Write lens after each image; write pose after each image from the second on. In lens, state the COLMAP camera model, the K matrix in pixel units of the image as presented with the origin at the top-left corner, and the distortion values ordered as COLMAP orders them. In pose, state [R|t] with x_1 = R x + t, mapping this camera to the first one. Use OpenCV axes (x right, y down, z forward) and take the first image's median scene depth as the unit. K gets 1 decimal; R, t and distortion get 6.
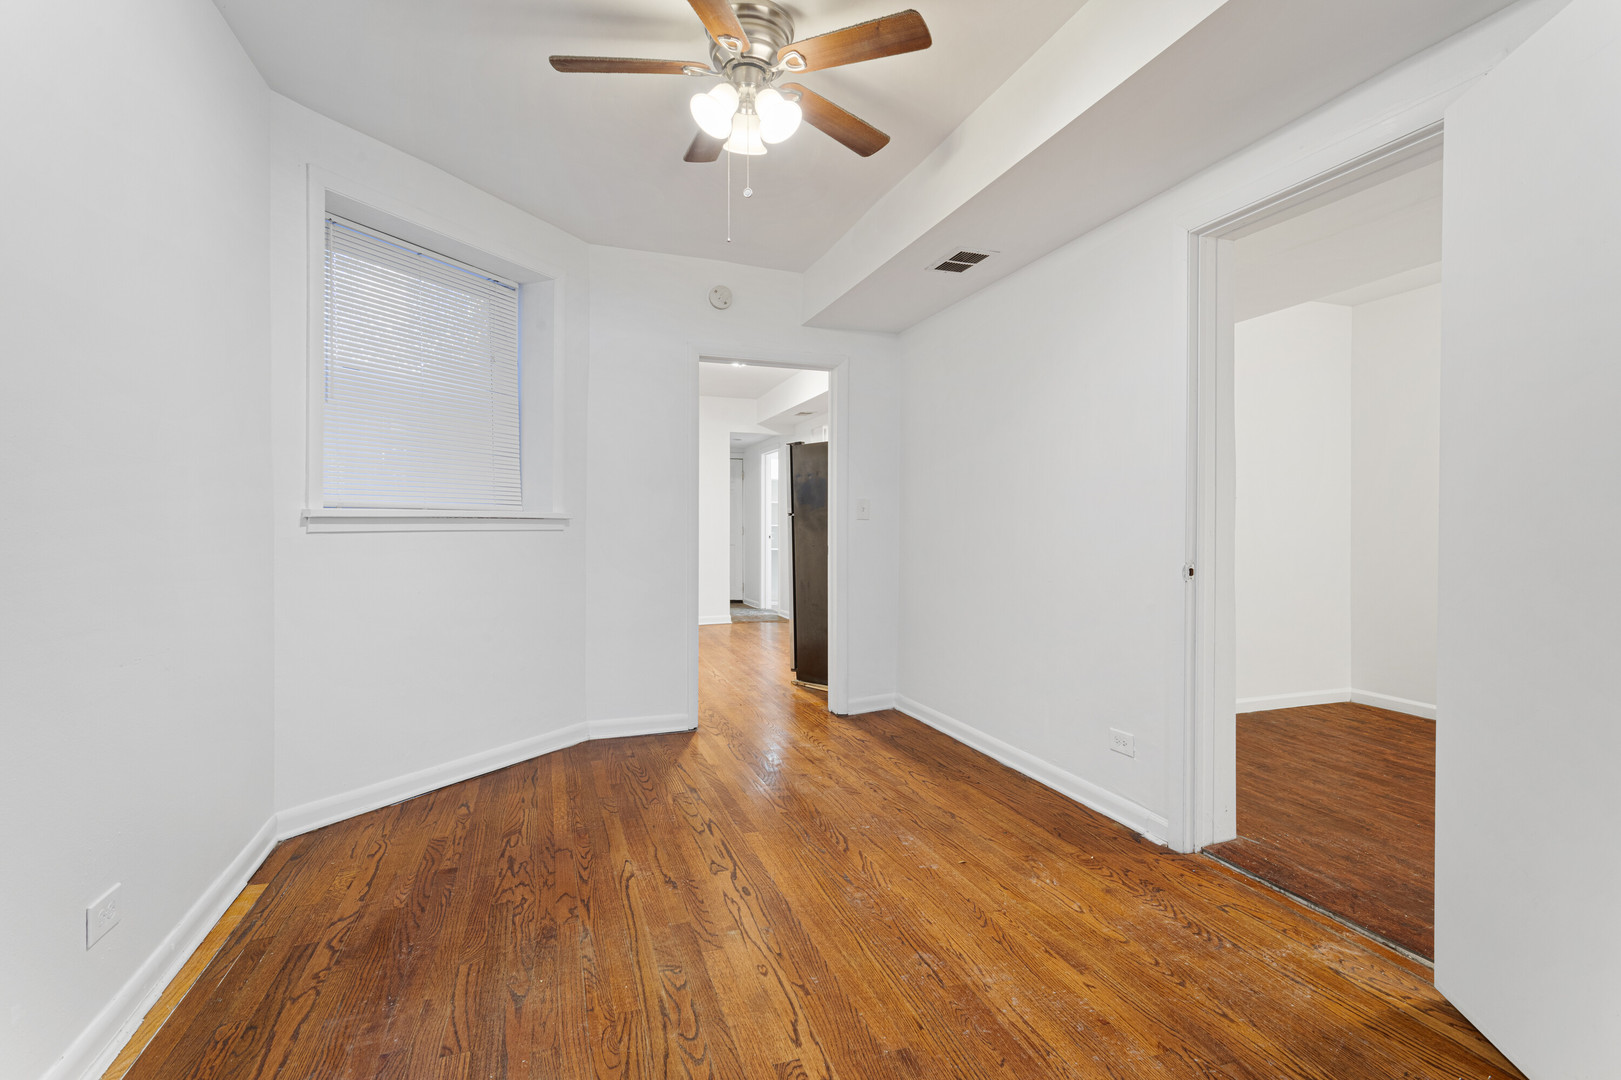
lens RADIAL K [[777.6, 0, 841.1], [0, 777.6, 527.6], [0, 0, 1]] dist [-0.001337, 0.001748]
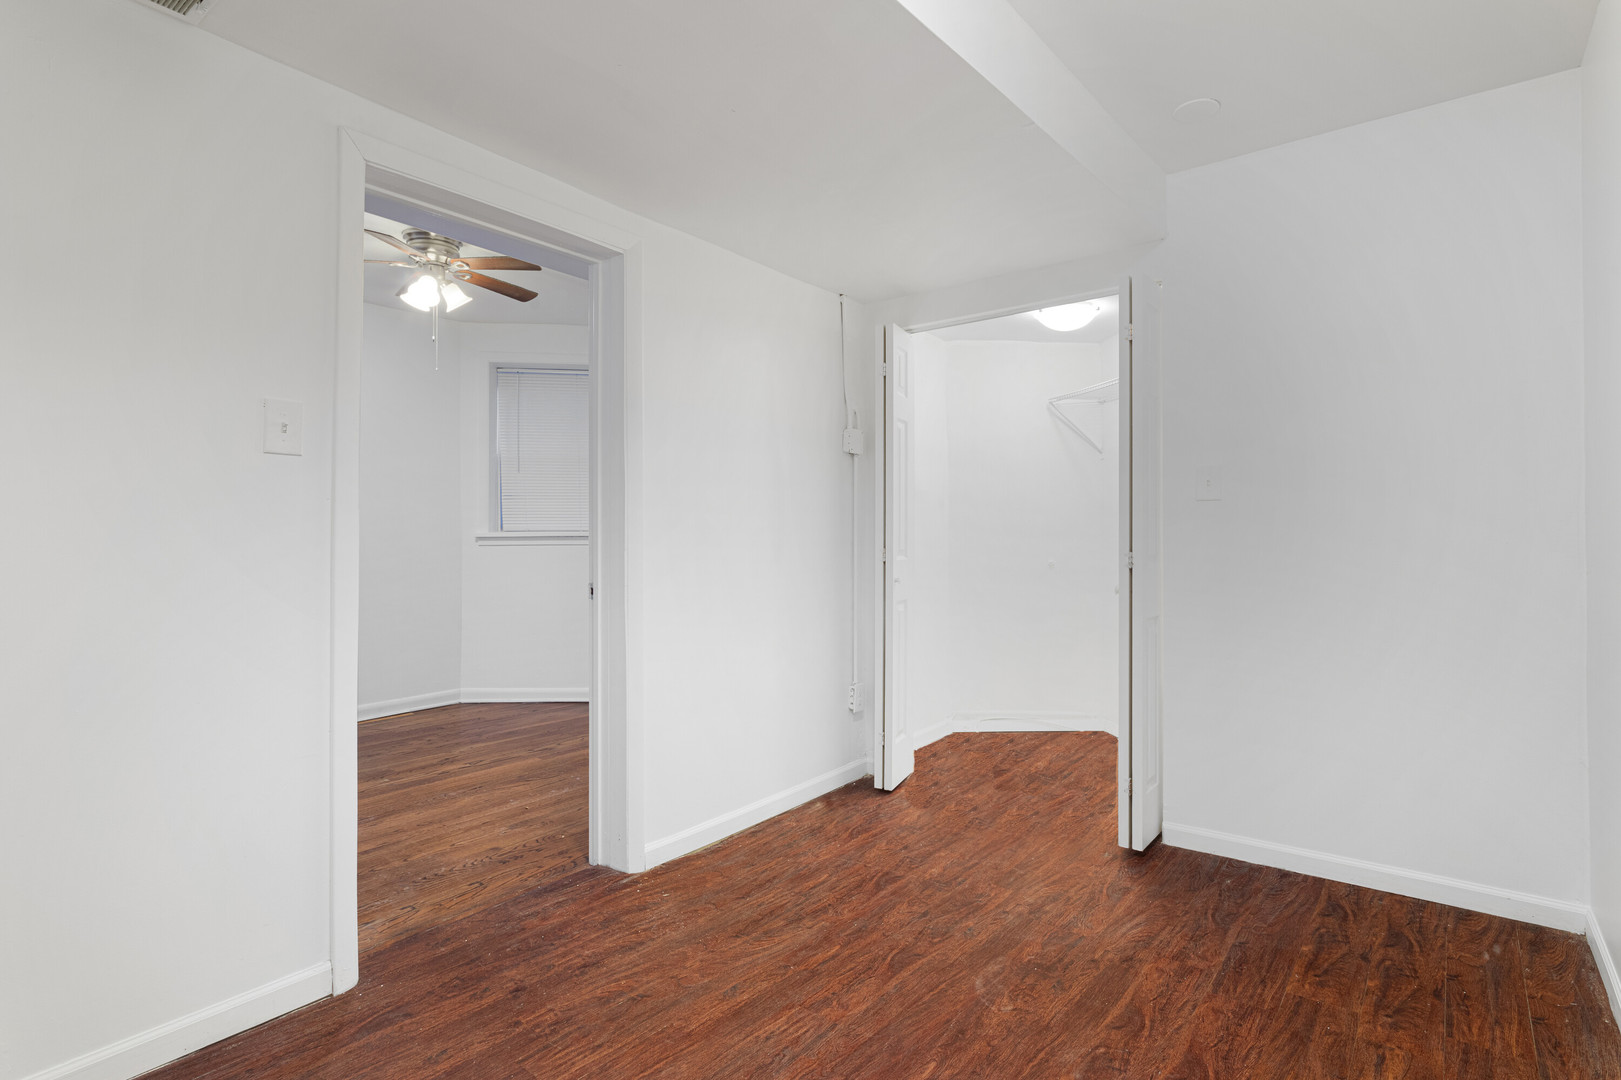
lens RADIAL K [[777.6, 0, 794.9], [0, 777.6, 551.4], [0, 0, 1]] dist [-0.001337, 0.001748]
pose [[0.554621, 0.016737, -0.831935, 1.460090], [-0.013873, 0.999845, 0.010867, -0.011460], [0.831987, 0.005514, 0.554767, 0.655839]]
